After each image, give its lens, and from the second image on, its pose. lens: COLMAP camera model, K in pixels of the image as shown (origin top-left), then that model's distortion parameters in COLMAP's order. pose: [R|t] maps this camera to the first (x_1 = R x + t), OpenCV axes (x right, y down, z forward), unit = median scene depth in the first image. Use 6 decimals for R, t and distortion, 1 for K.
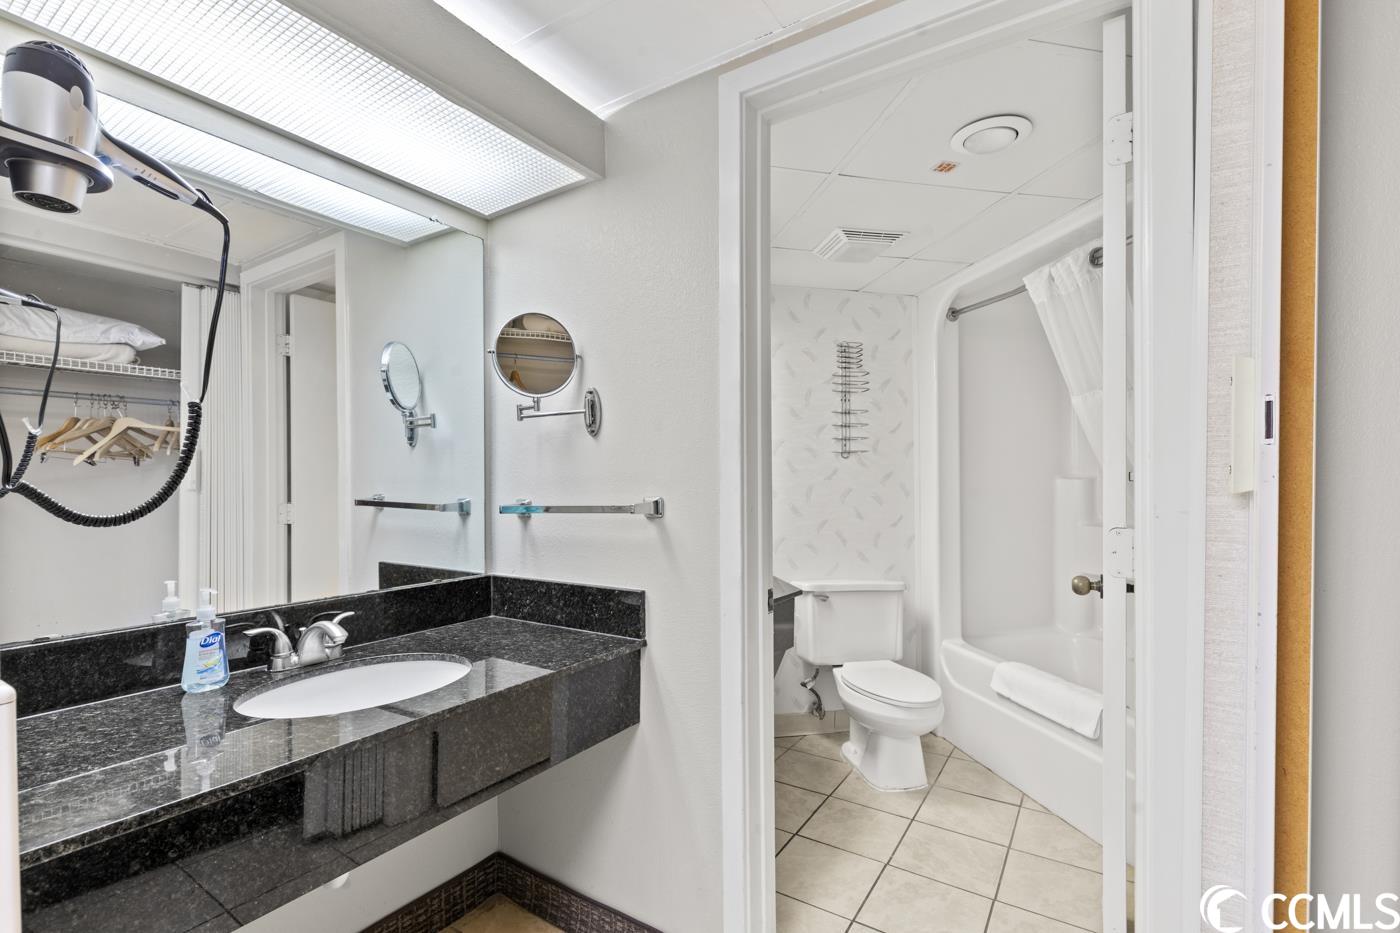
lens RADIAL K [[631.4, 0, 700.7], [0, 631.4, 485.7], [0, 0, 1]] dist [0.000194, -0.000681]
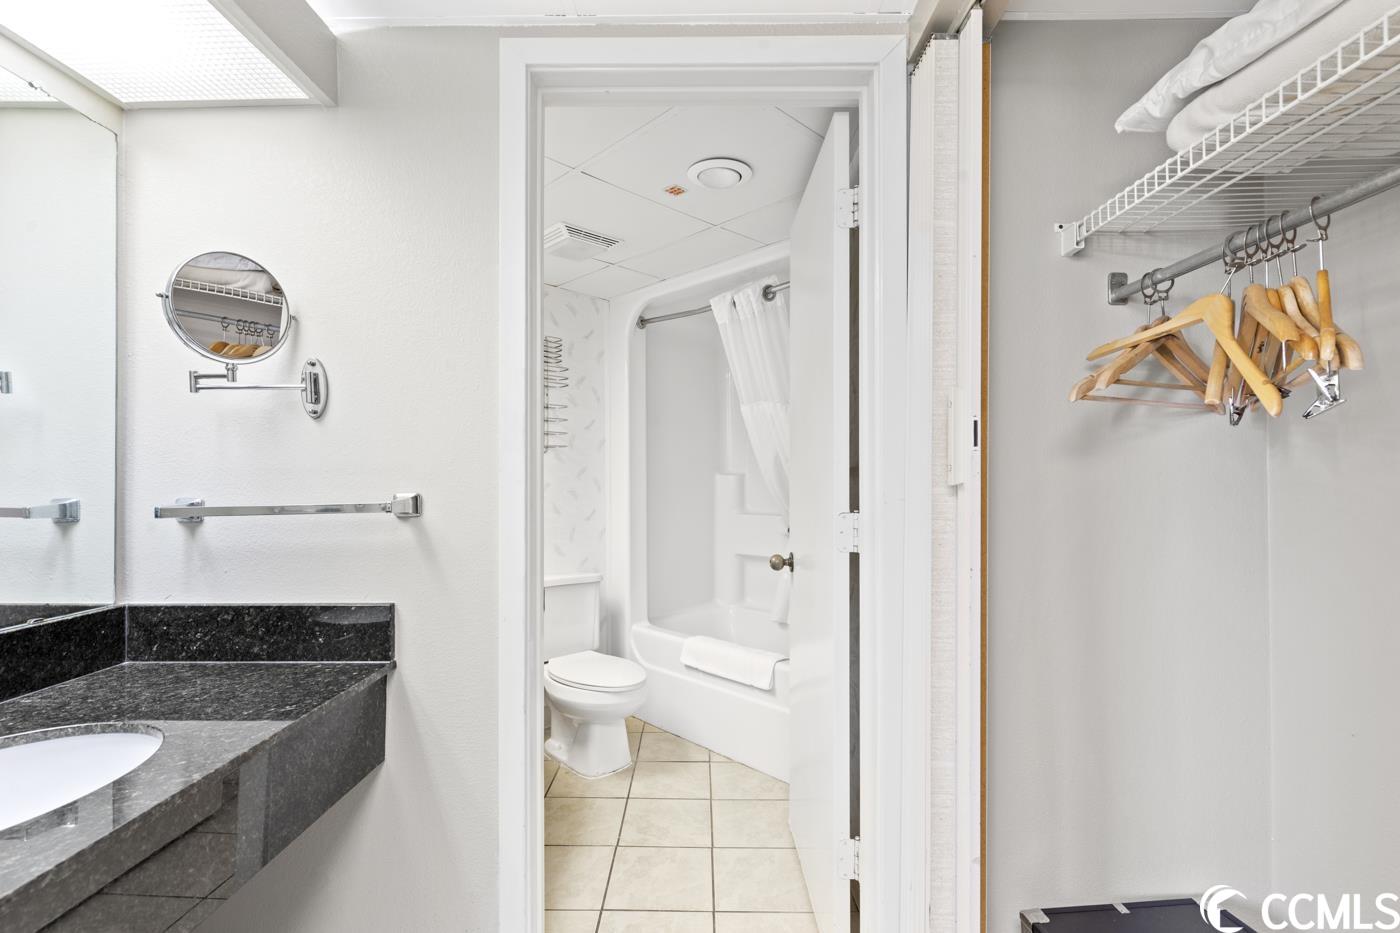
lens RADIAL K [[636.1, 0, 695.6], [0, 636.1, 474.8], [0, 0, 1]] dist [0.001939, -0.000870]
pose [[0.847593, 0.004918, 0.530624, -0.133390], [0.000407, 0.999951, -0.009918, 0.001324], [-0.530647, 0.008622, 0.847549, 0.036999]]
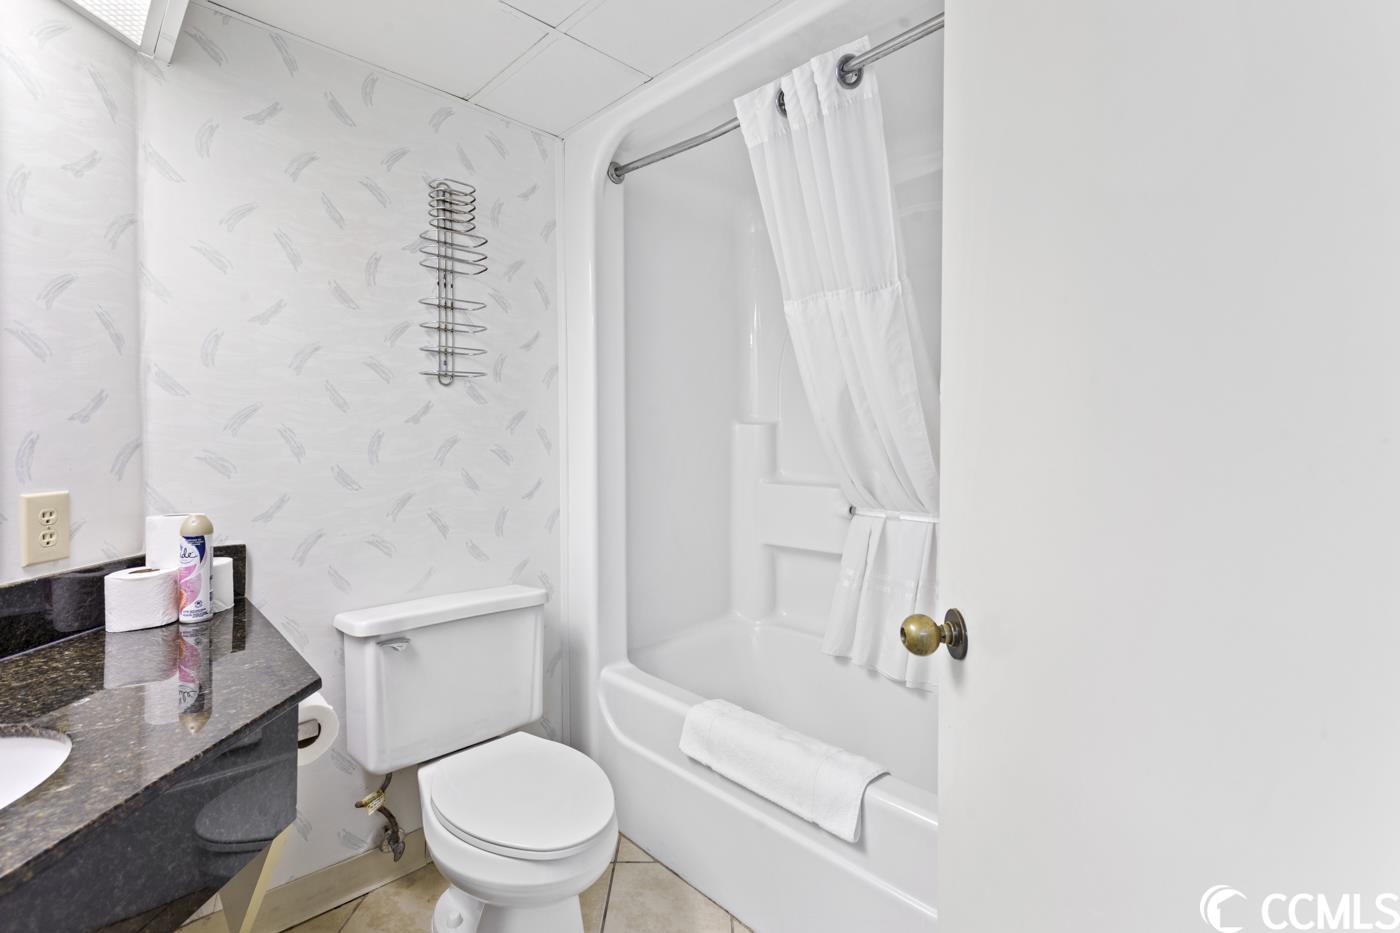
lens RADIAL K [[653.6, 0, 698.0], [0, 653.6, 433.5], [0, 0, 1]] dist [0.013554, 0.000004]
pose [[0.846056, -0.000737, 0.533093, 0.142729], [0.001381, 0.999999, -0.000809, 0.002213], [-0.533092, 0.001421, 0.846056, 0.501649]]
